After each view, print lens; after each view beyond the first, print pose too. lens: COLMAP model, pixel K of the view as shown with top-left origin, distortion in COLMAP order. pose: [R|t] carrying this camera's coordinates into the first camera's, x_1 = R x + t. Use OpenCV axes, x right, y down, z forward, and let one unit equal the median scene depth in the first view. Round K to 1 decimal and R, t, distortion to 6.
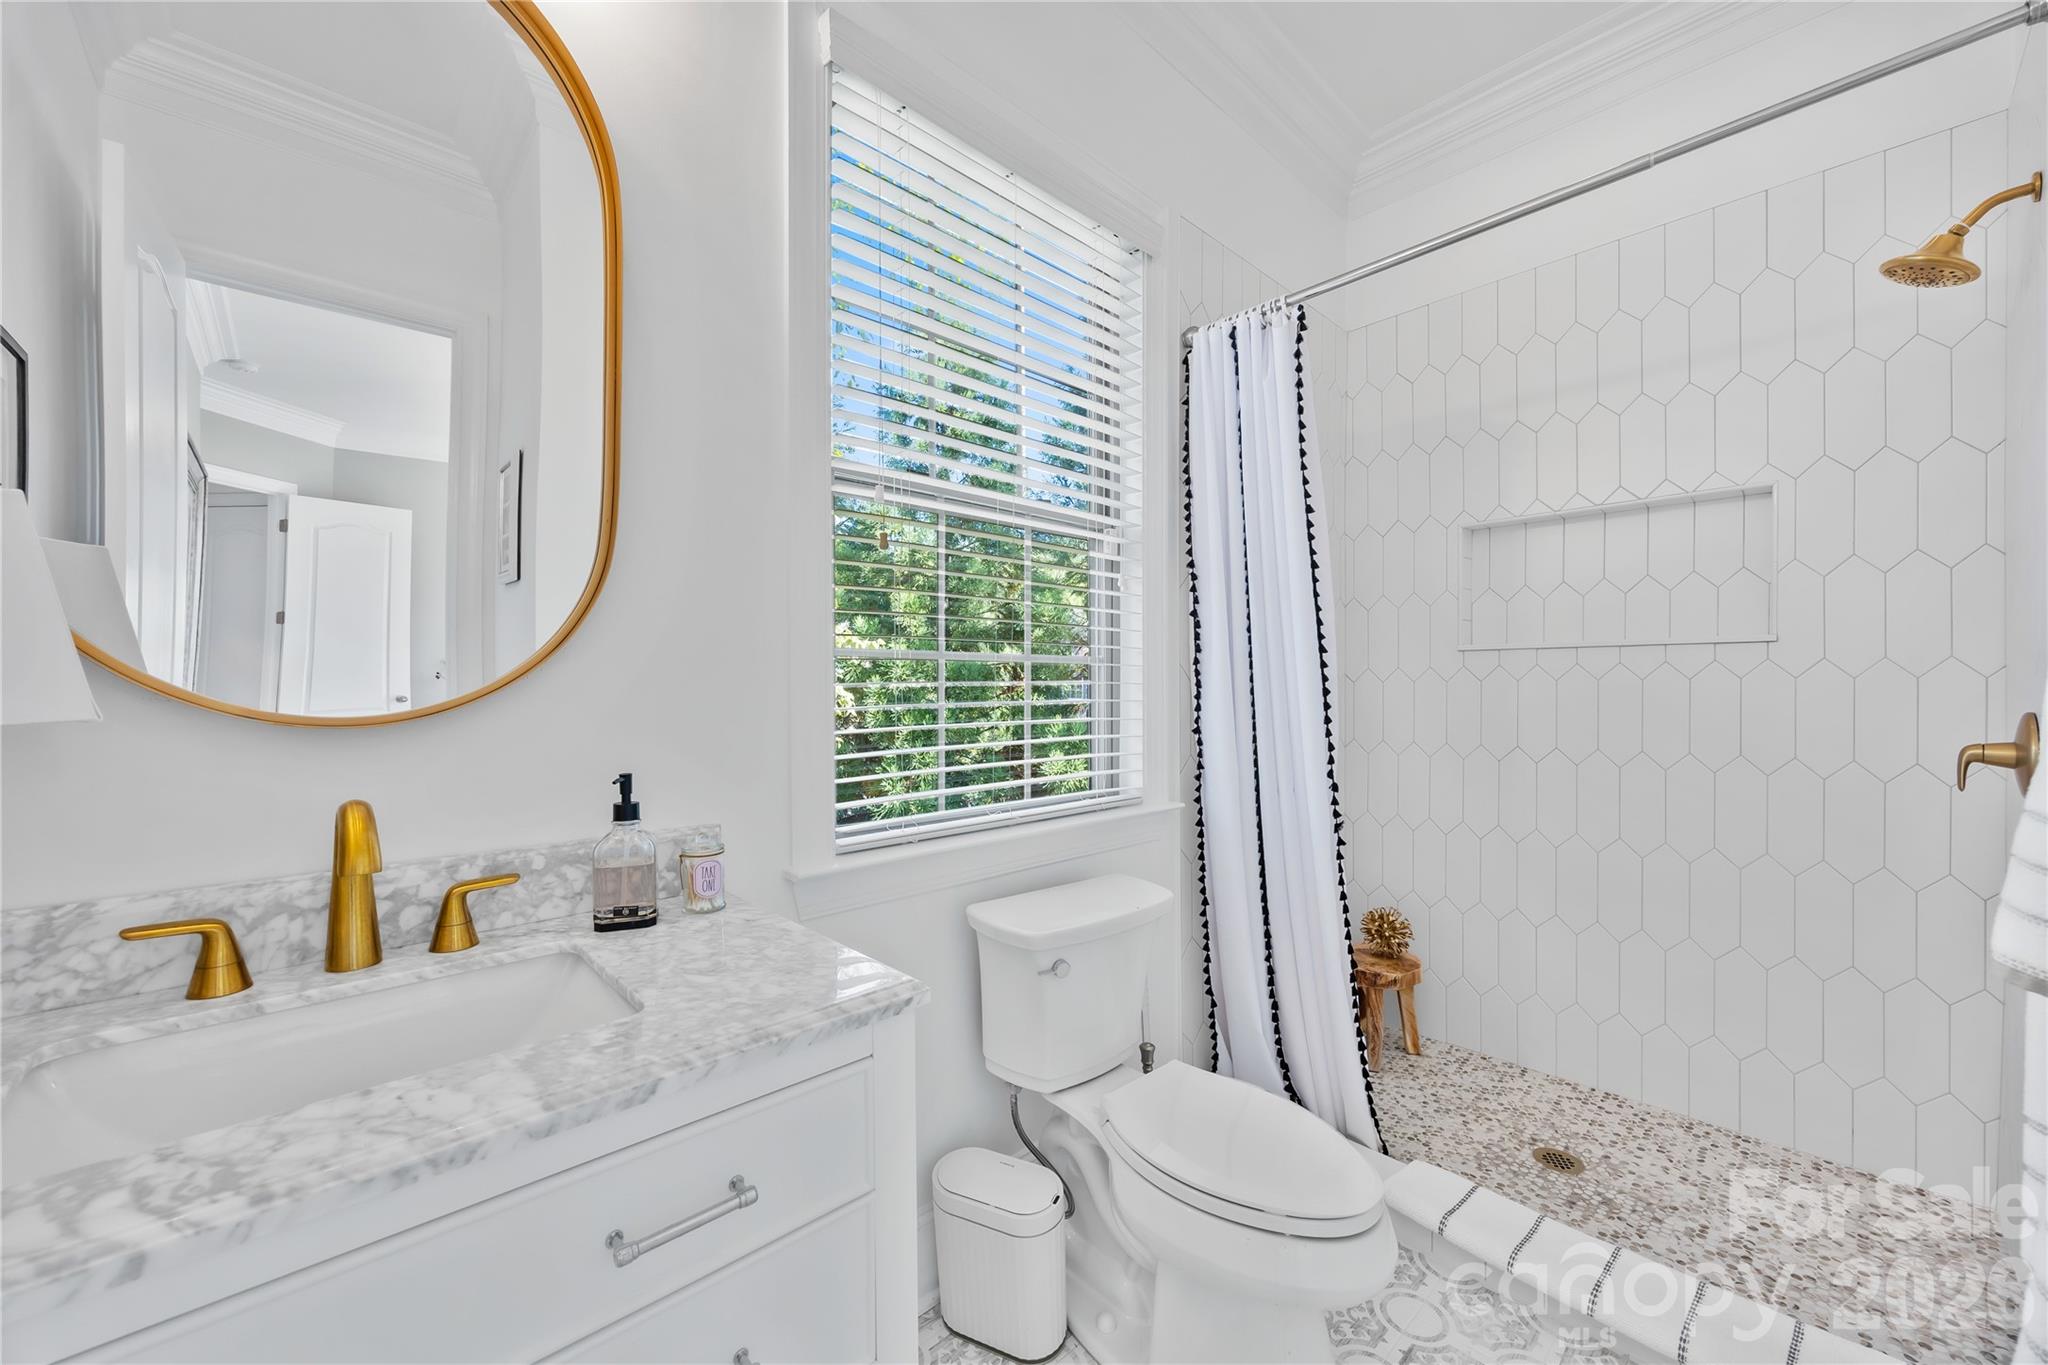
lens RADIAL K [[787.4, 0, 1026.0], [0, 787.4, 685.6], [0, 0, 1]] dist [-0.002829, -0.000517]
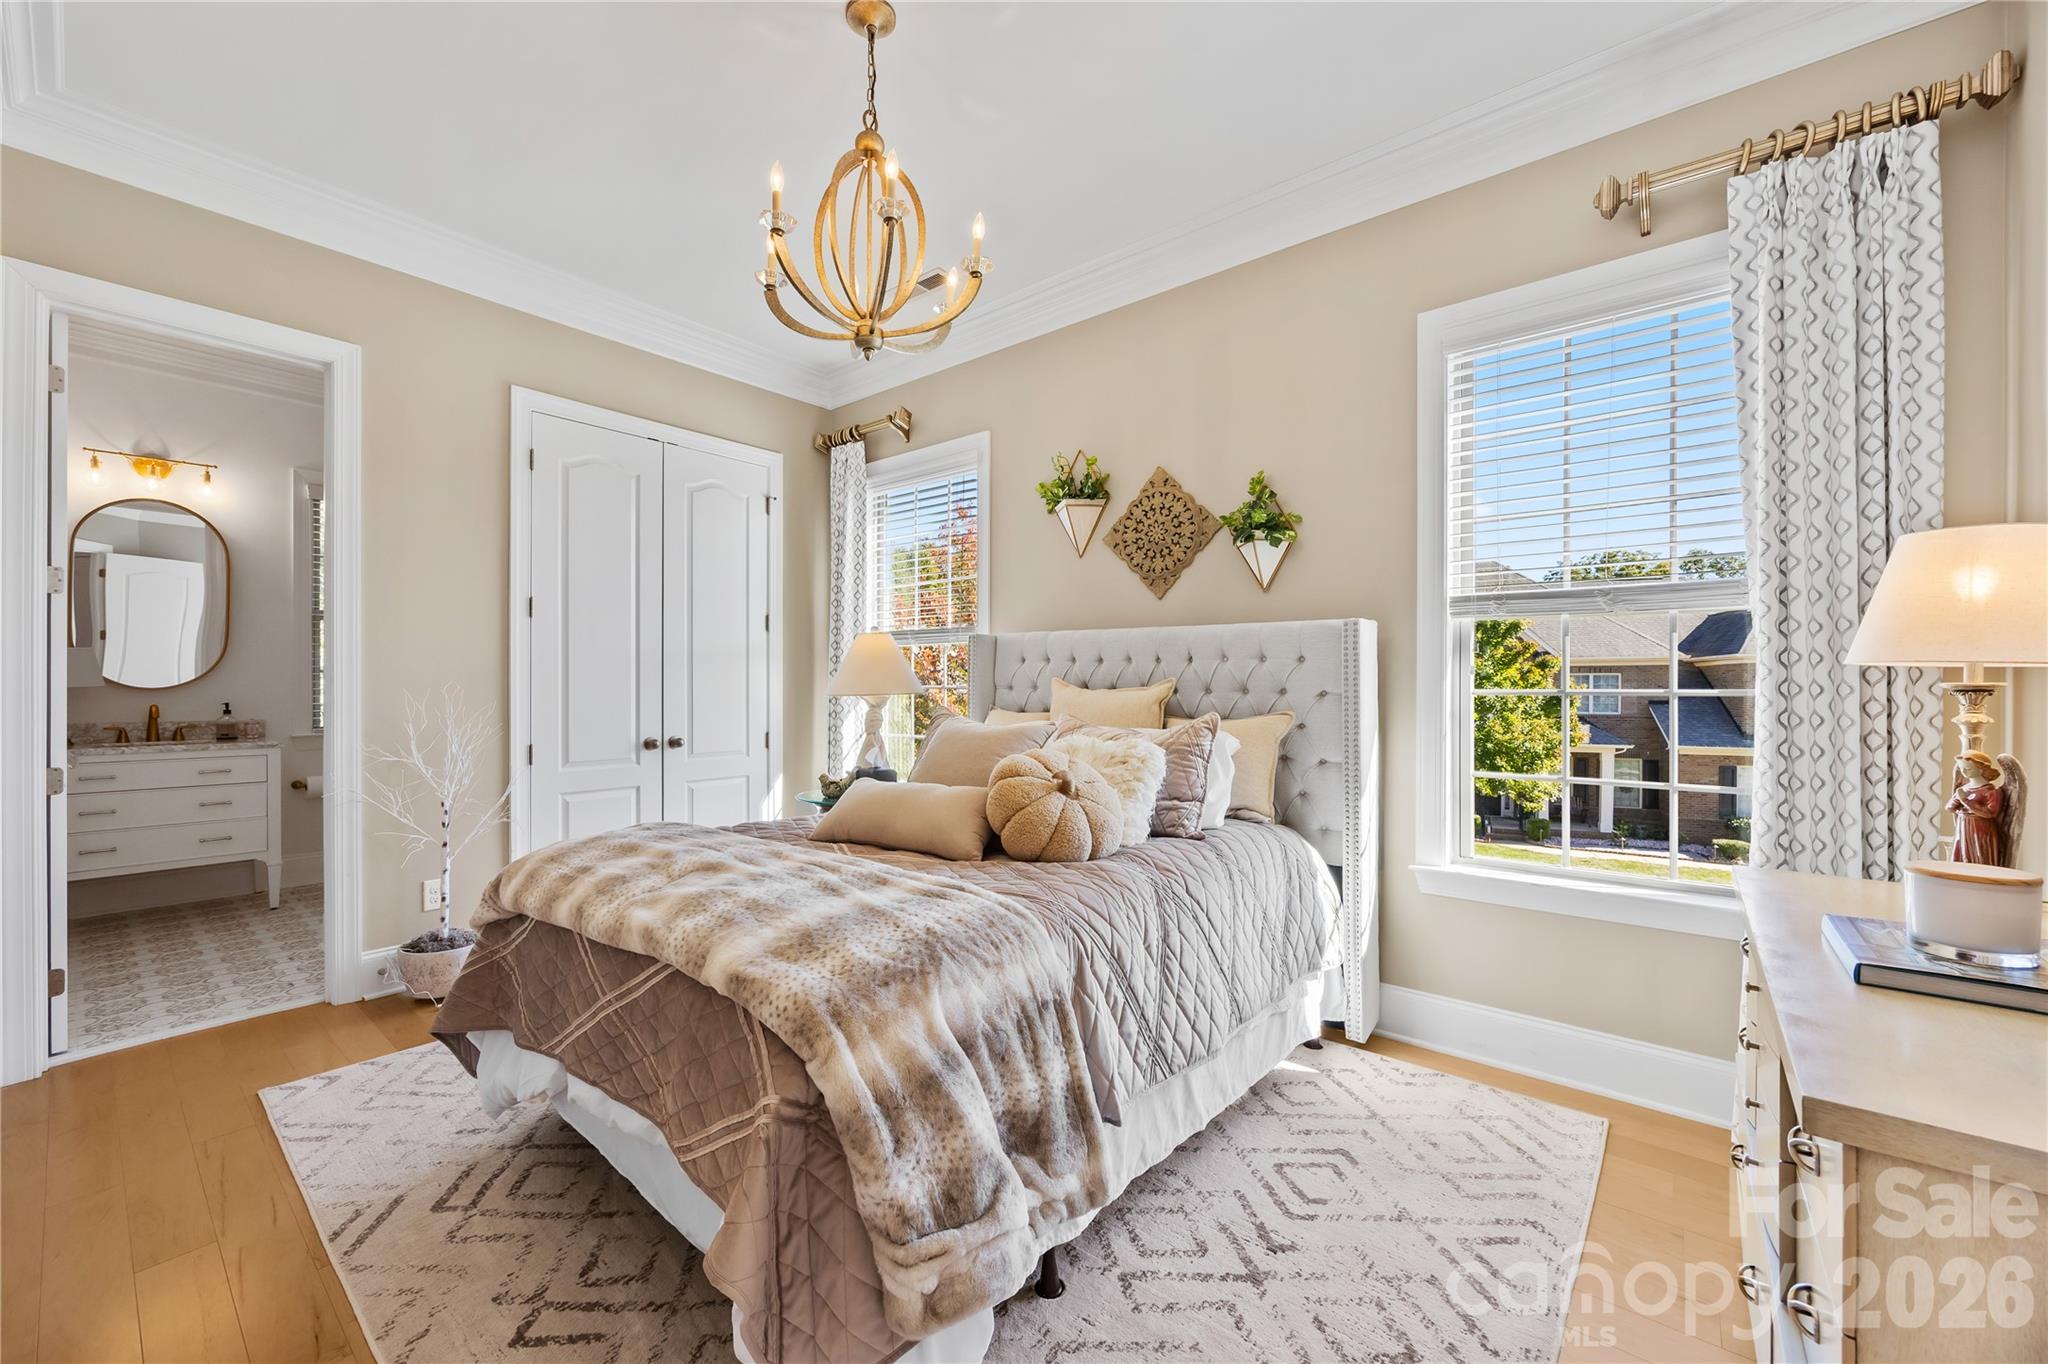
lens RADIAL K [[787.4, 0, 1023.8], [0, 787.4, 682.2], [0, 0, 1]] dist [-0.002829, -0.000517]
pose [[0.991528, 0.007437, 0.129680, 3.411693], [-0.008190, 0.999953, 0.005274, -0.057541], [-0.129635, -0.006291, 0.991542, -3.987907]]
